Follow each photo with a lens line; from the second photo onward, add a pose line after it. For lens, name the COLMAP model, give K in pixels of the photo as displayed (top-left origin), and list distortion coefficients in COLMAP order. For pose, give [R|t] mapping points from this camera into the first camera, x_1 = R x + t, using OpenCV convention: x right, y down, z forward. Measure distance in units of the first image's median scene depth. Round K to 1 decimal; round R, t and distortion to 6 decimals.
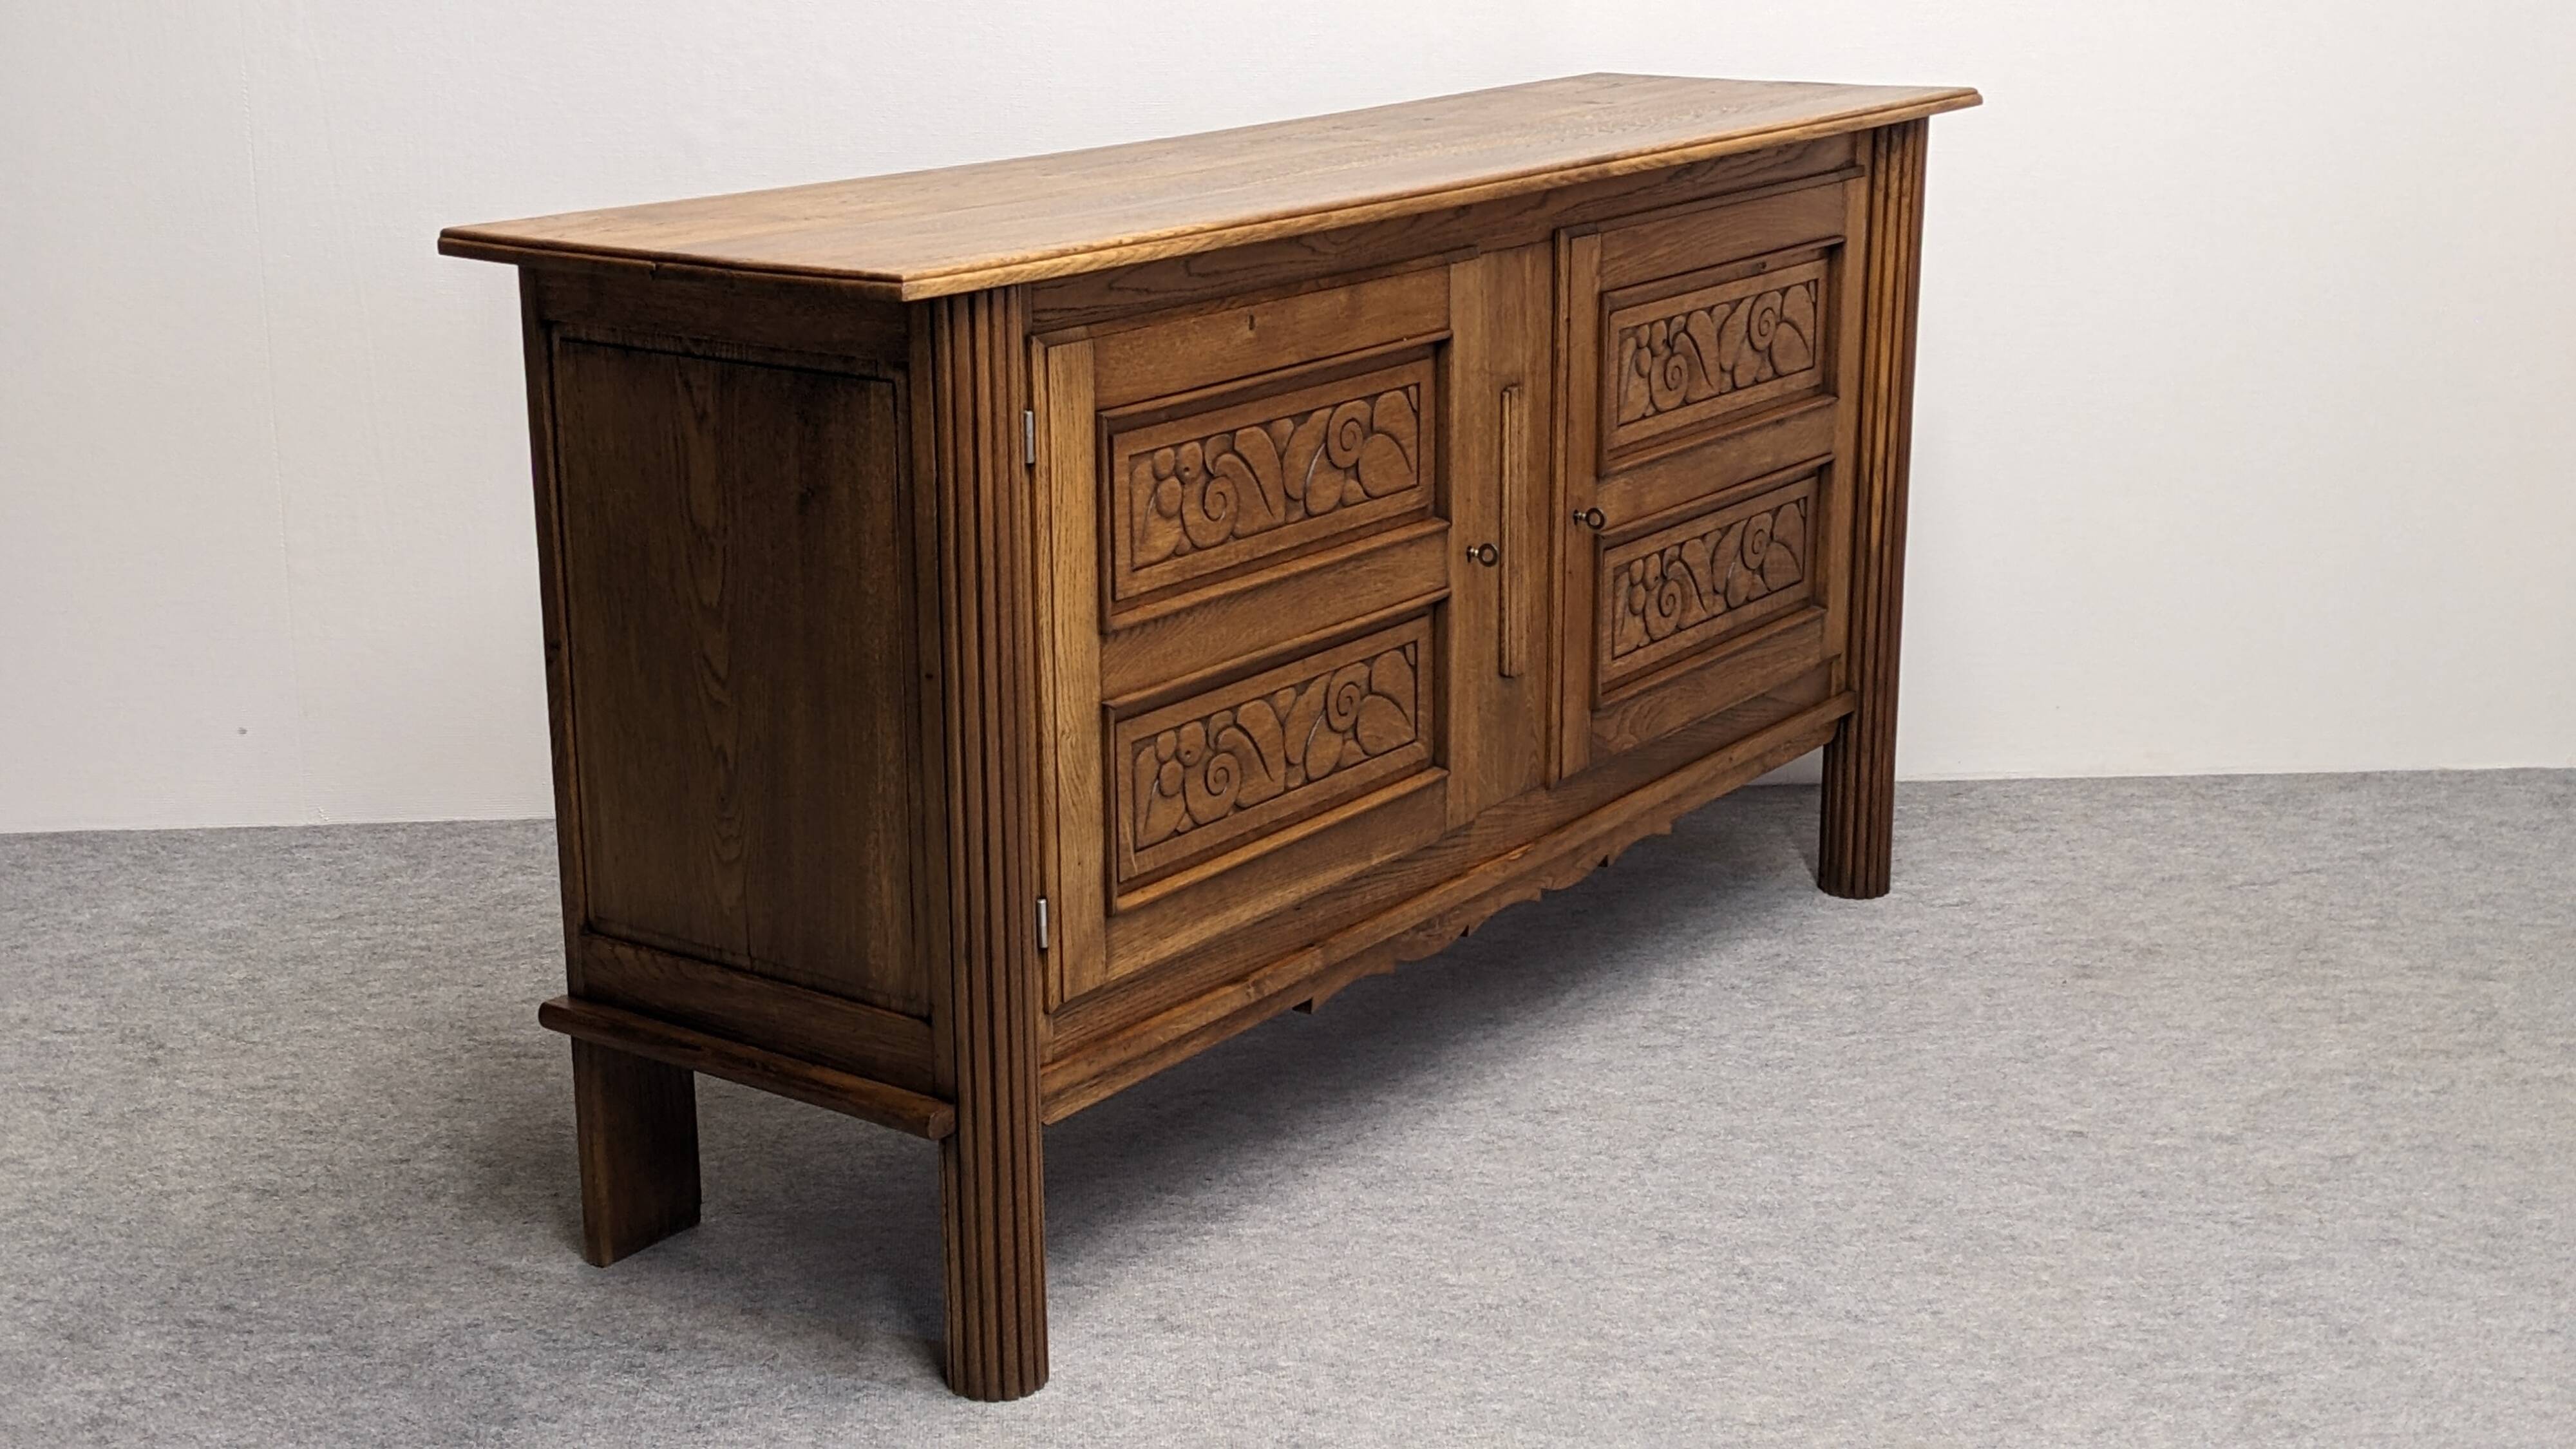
lens RADIAL K [[3362.7, 0, 1274.8], [0, 3362.7, 739.6], [0, 0, 1]] dist [0.073821, 0.000000]
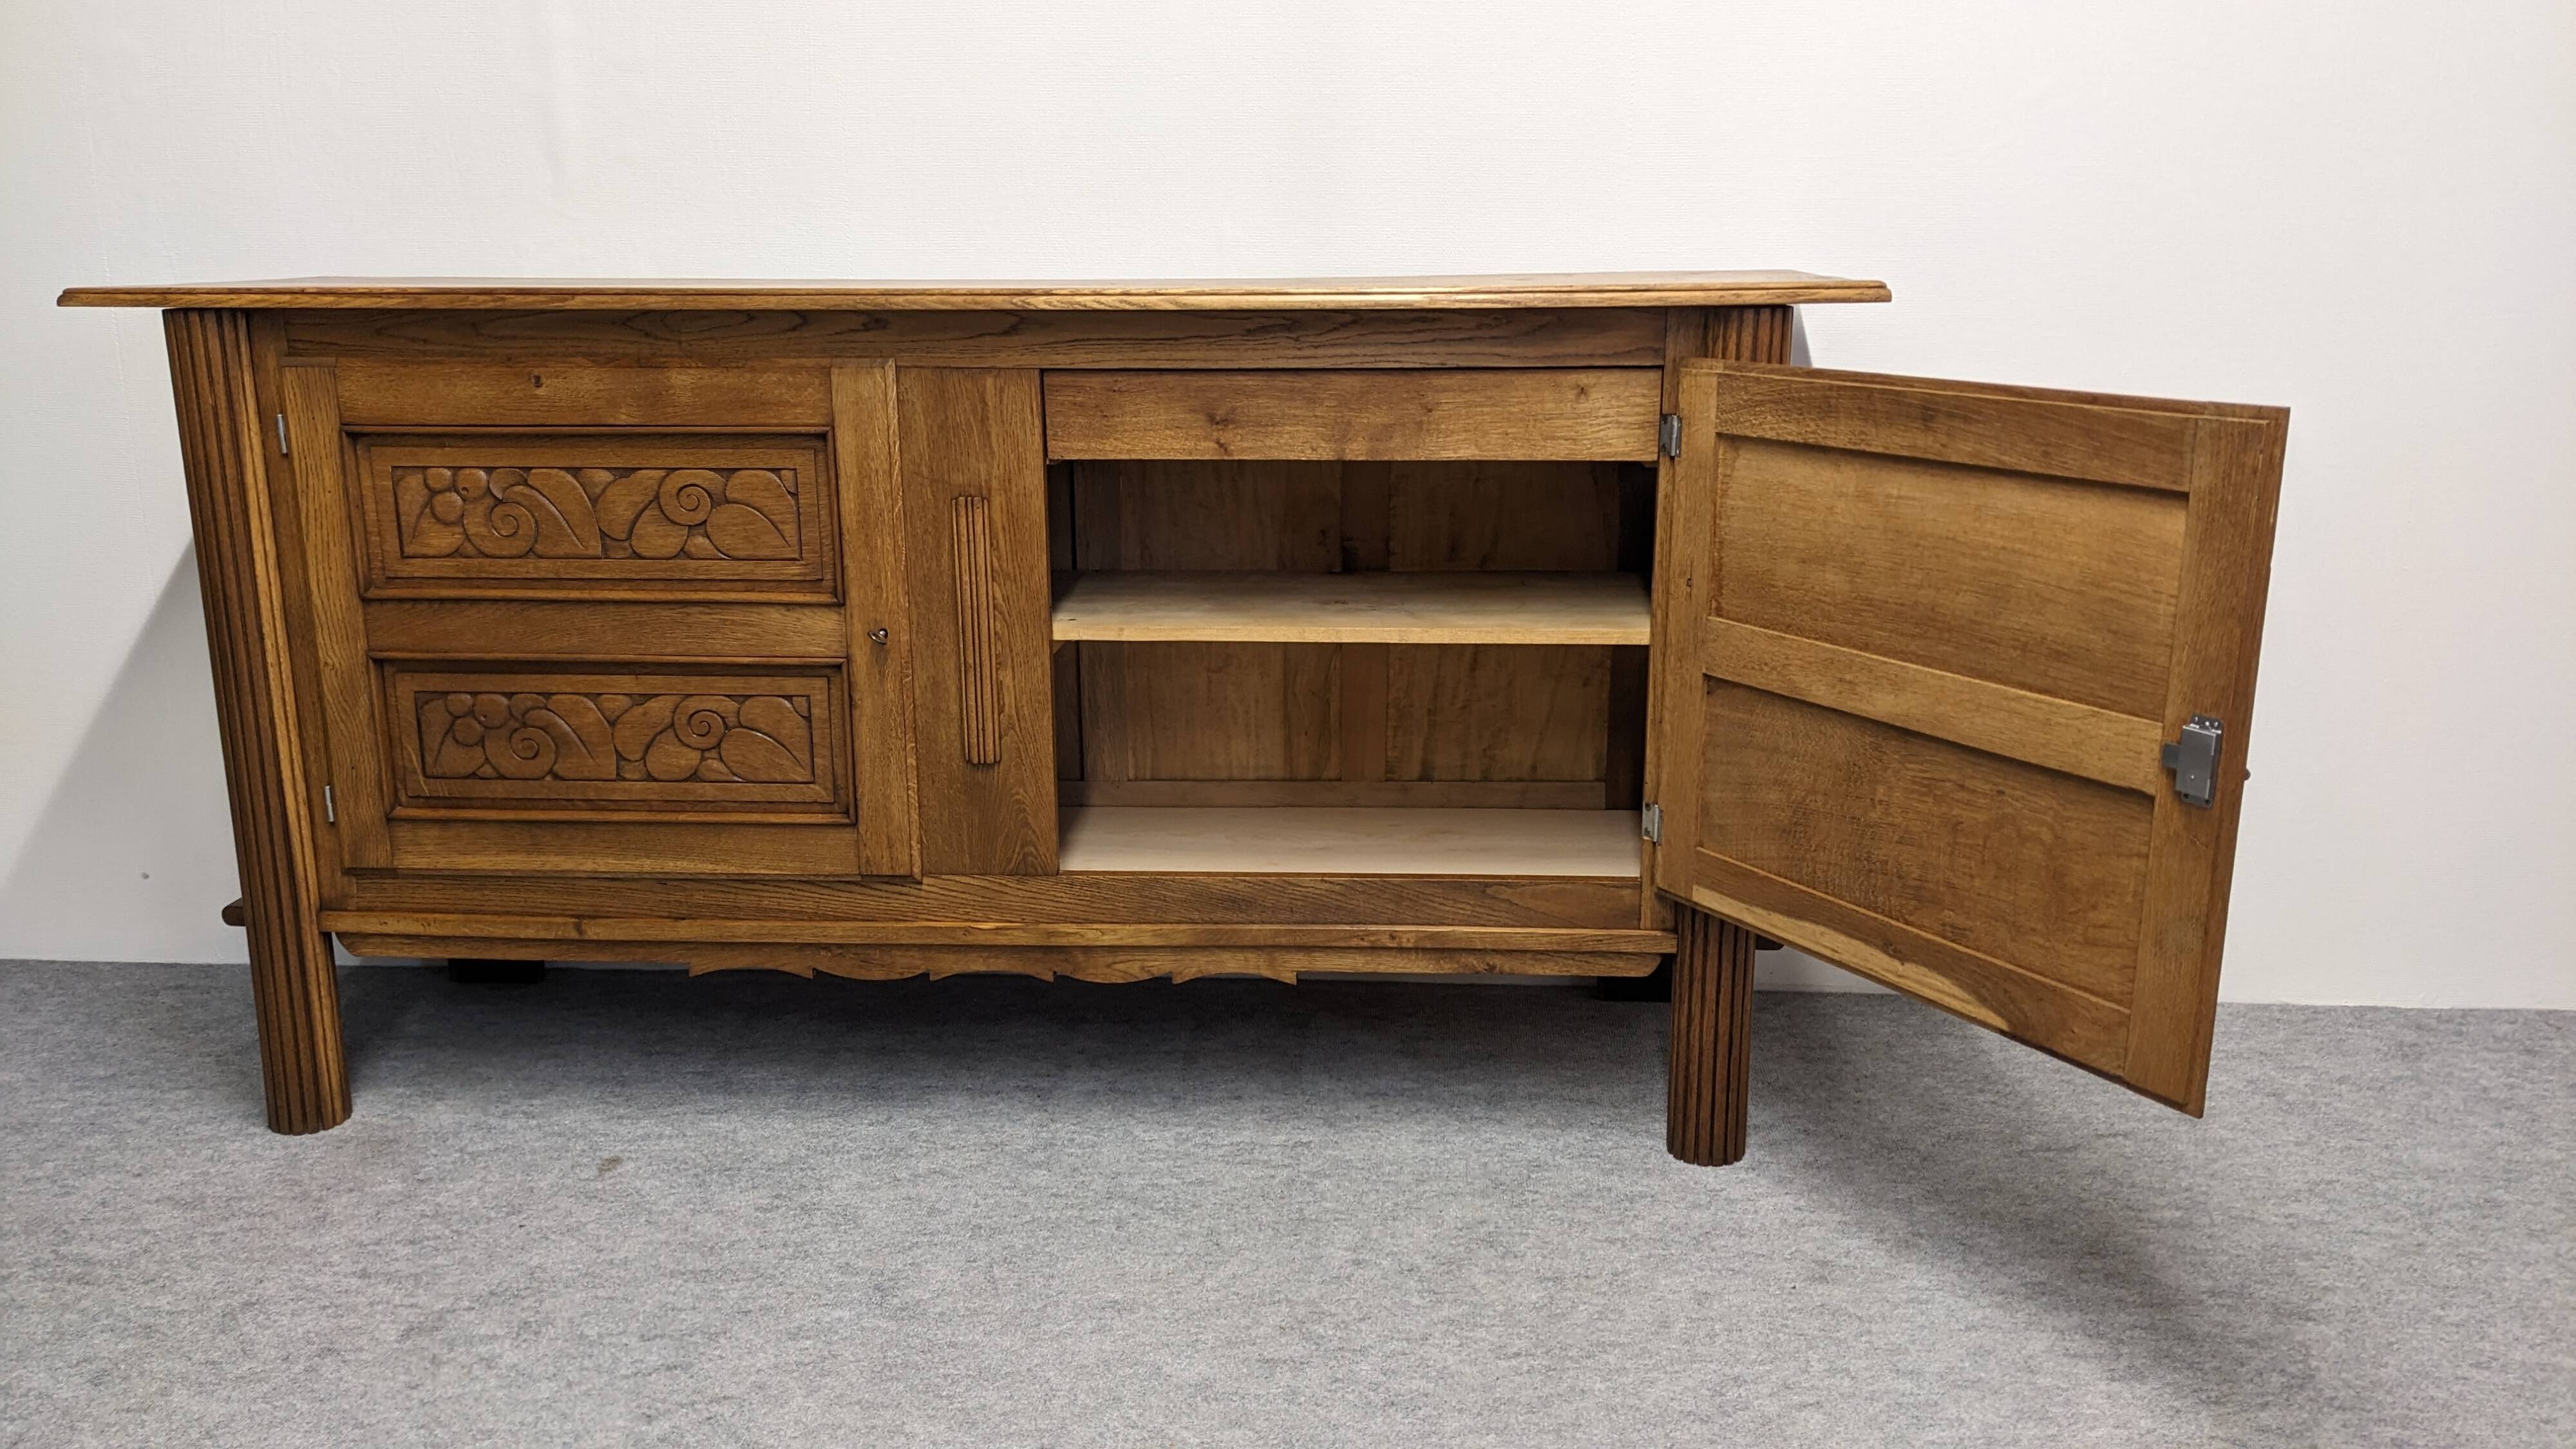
lens RADIAL K [[2018.8, 0, 1286.2], [0, 2018.8, 735.8], [0, 0, 1]] dist [0.062038, -0.100178]
pose [[0.533893, 0.211412, -0.818696, 0.703076], [-0.226365, 0.968633, 0.102512, -0.124897], [0.814688, 0.130594, 0.565003, 0.750689]]
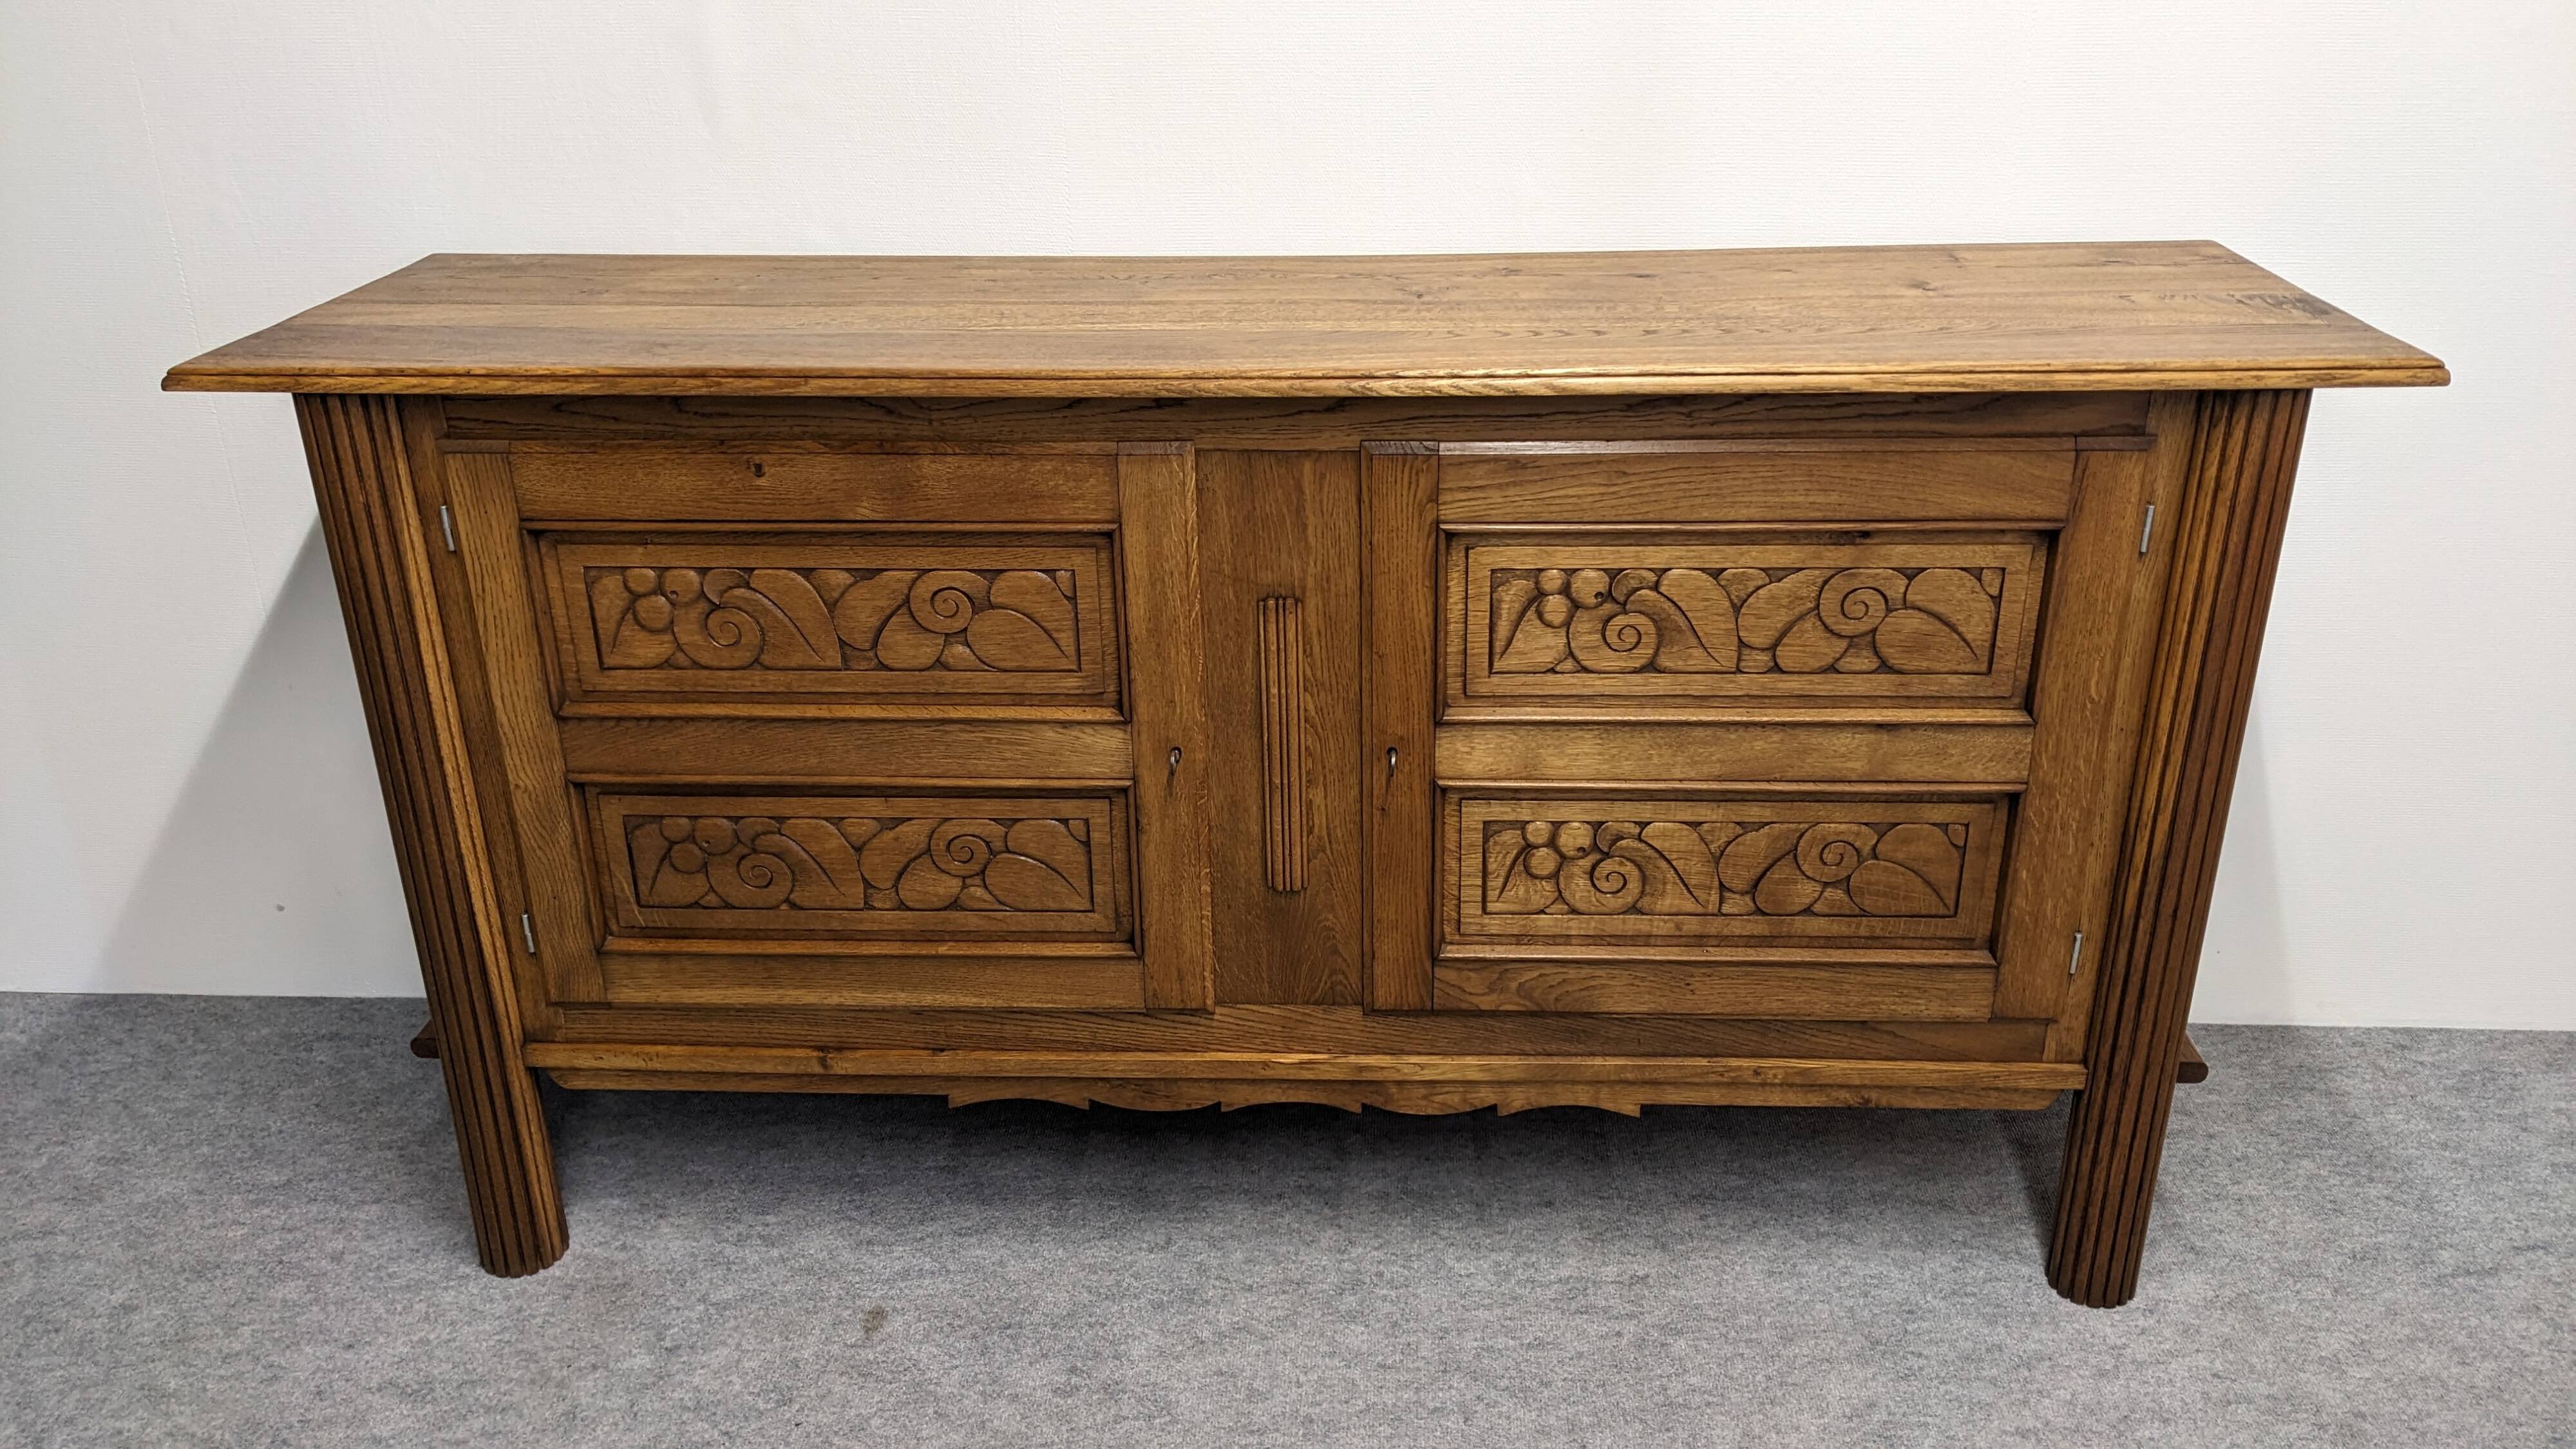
lens RADIAL K [[2018.8, 0, 1305.1], [0, 2018.8, 740.0], [0, 0, 1]] dist [0.062038, -0.100178]
pose [[0.546243, 0.343946, -0.763754, 0.523856], [-0.215236, 0.938826, 0.268848, -0.225370], [0.809501, 0.017531, 0.586857, 0.710985]]
